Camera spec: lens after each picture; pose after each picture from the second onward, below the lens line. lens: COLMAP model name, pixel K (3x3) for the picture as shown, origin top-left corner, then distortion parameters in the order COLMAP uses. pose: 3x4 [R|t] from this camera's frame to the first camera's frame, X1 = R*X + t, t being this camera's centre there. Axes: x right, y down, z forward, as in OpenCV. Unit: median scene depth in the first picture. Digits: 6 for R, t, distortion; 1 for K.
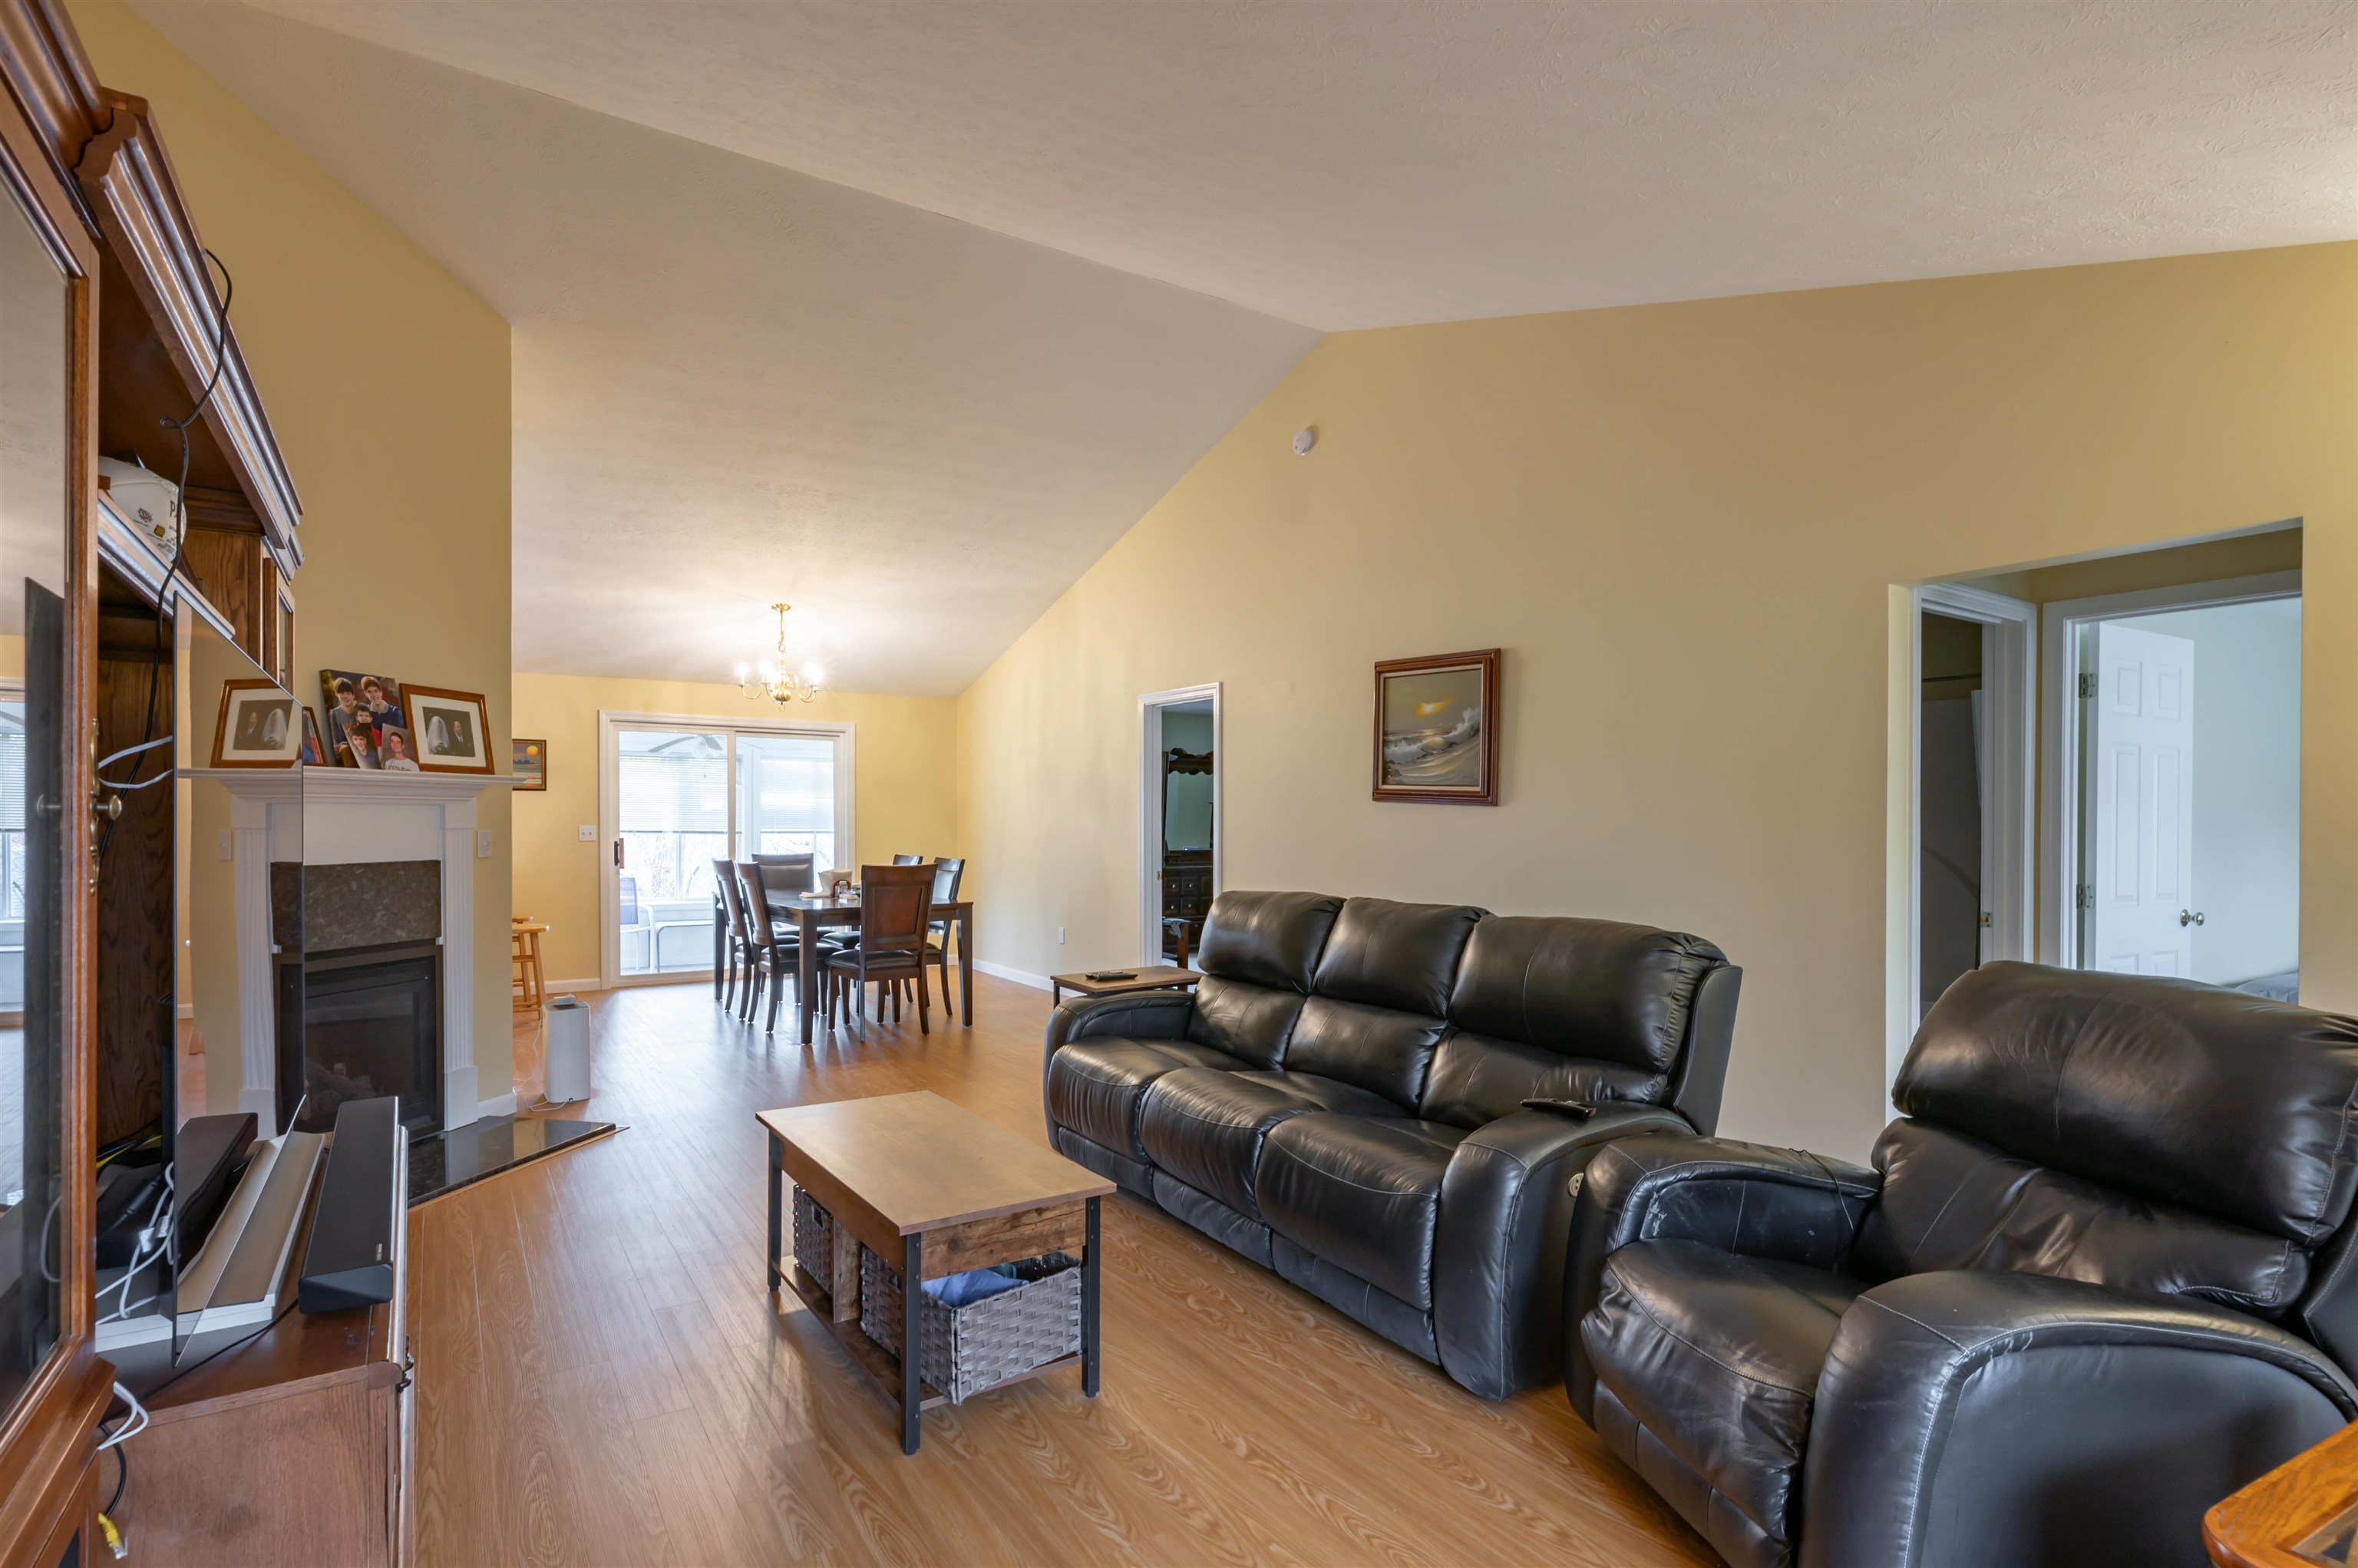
lens RADIAL K [[1160.3, 0, 1176.0], [0, 1160.3, 815.6], [0, 0, 1]] dist [-0.001260, 0.002037]
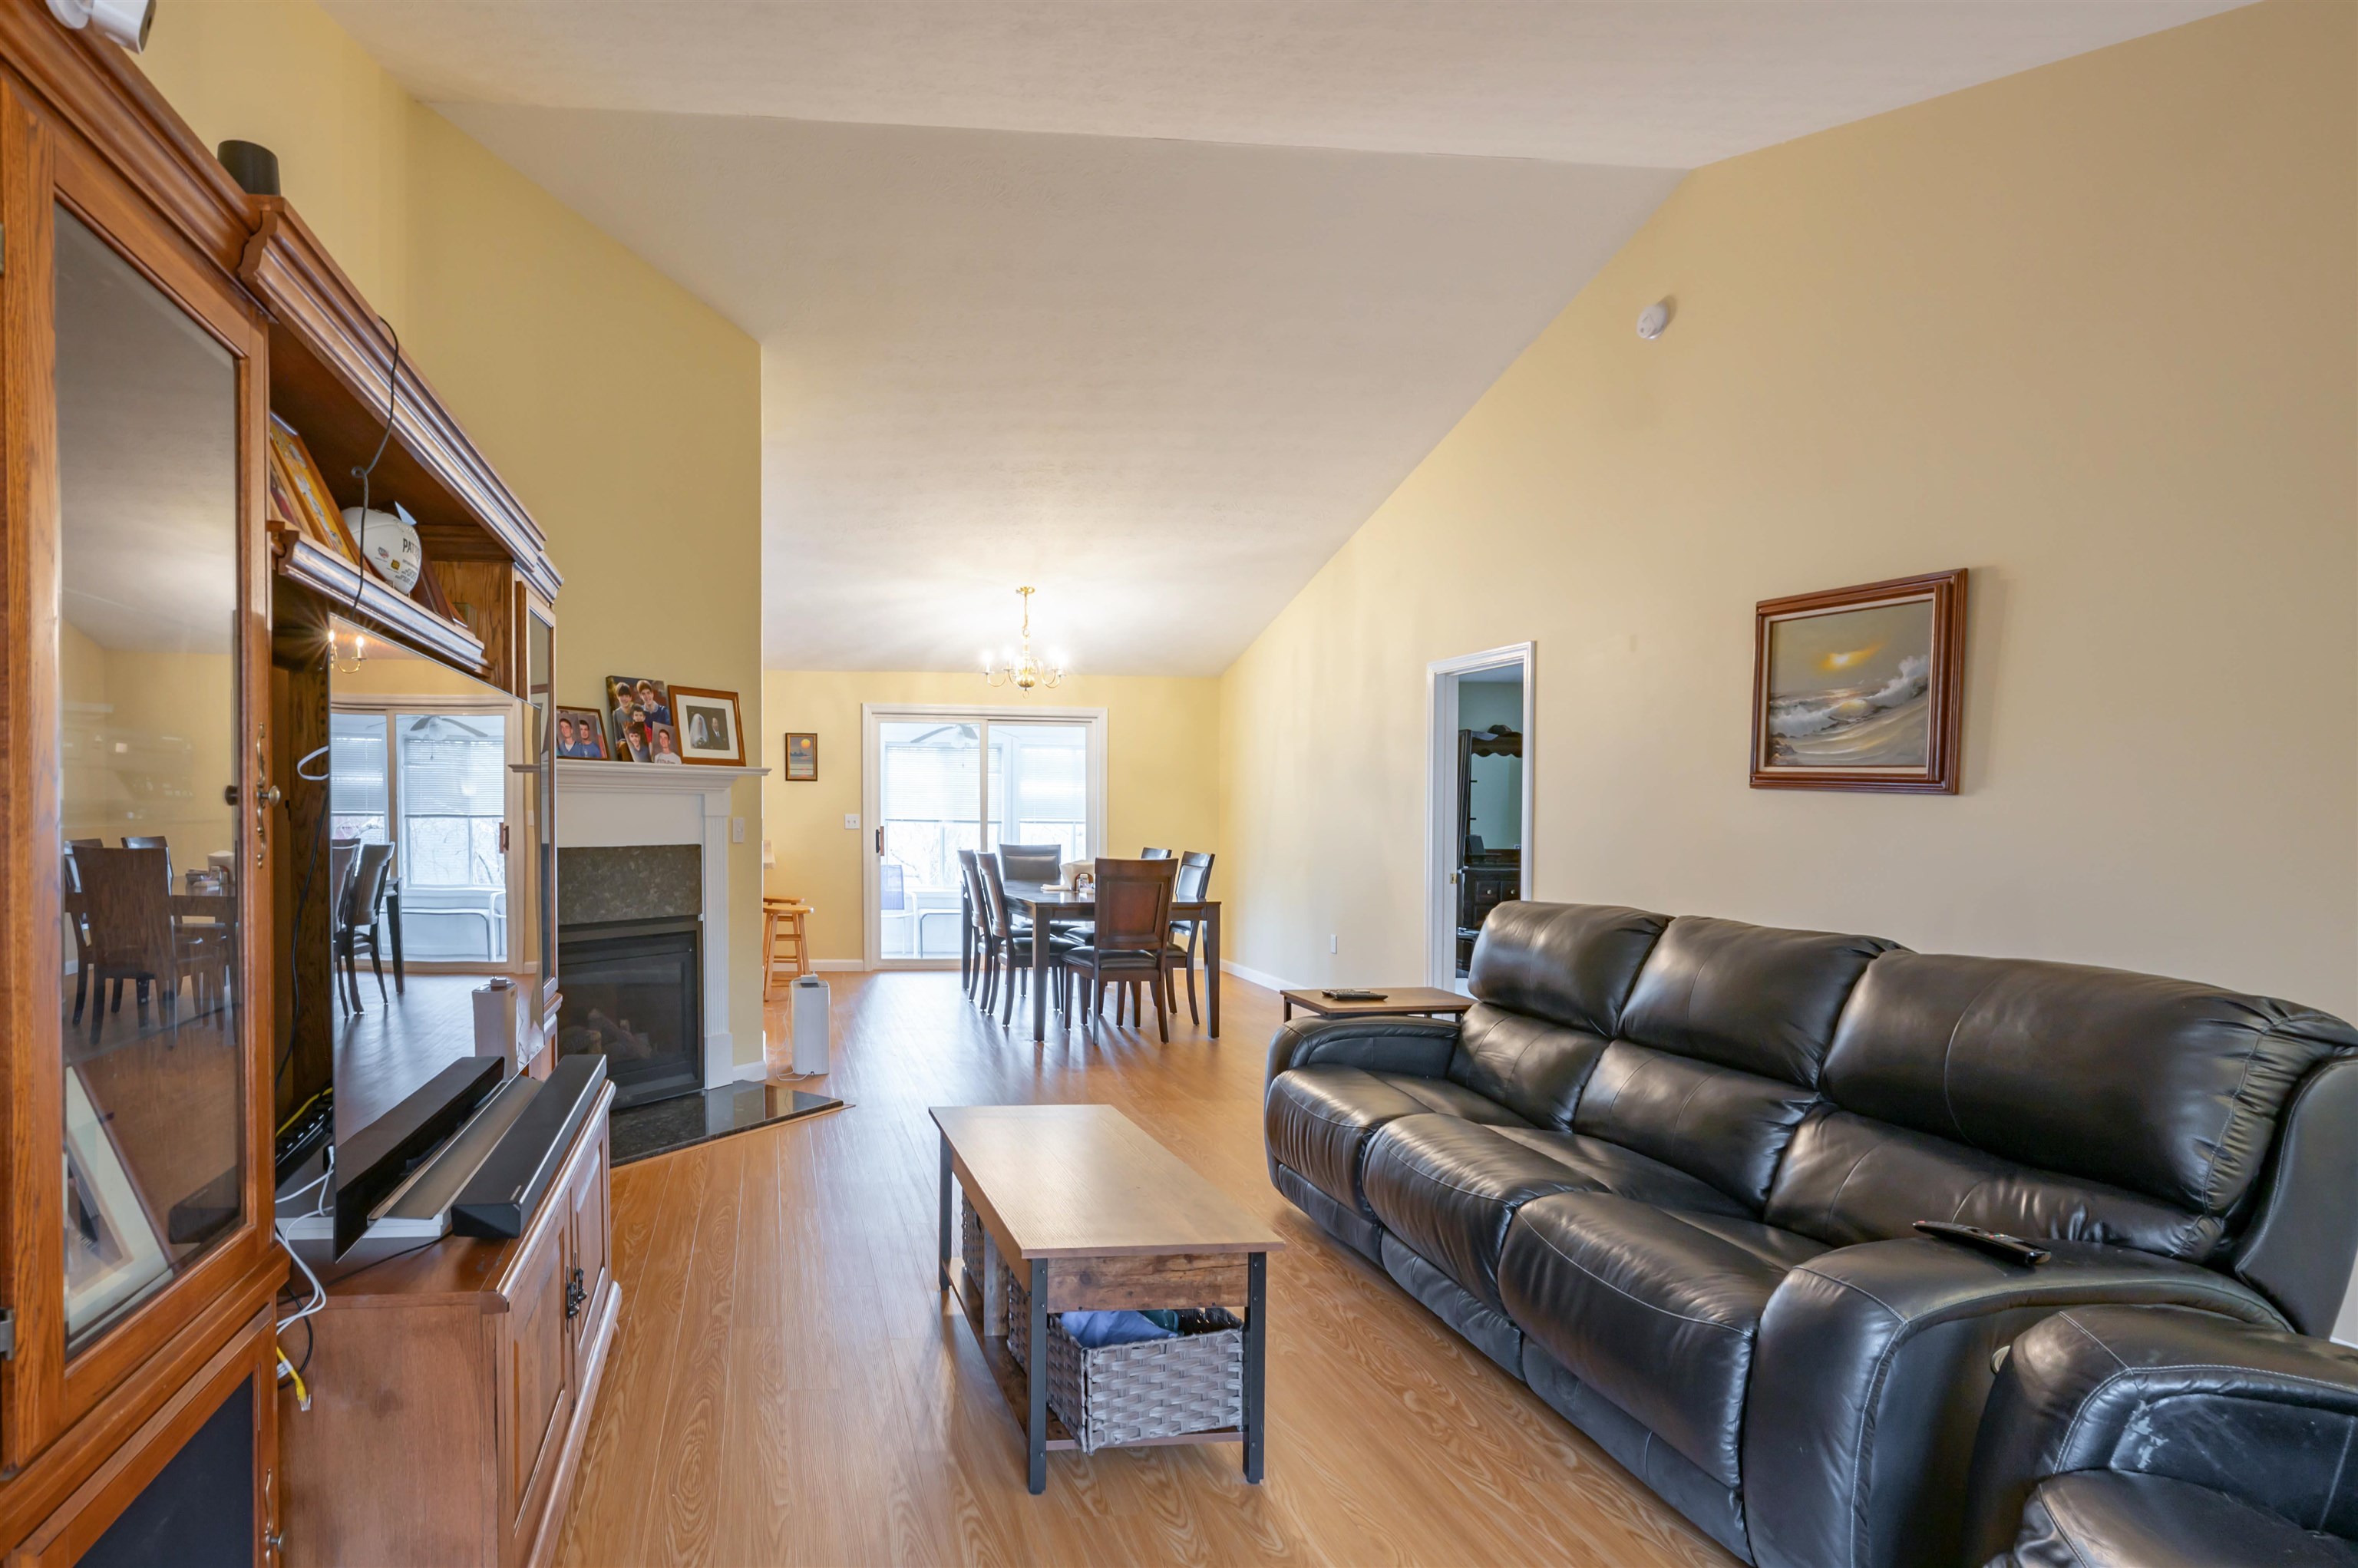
lens RADIAL K [[1203.9, 0, 1174.9], [0, 1203.9, 829.5], [0, 0, 1]] dist [-0.003113, 0.005466]
pose [[0.880855, 0.012521, -0.473221, 0.254360], [-0.003730, 0.999803, 0.019512, 0.000258], [0.473372, -0.015422, 0.880727, 0.170933]]
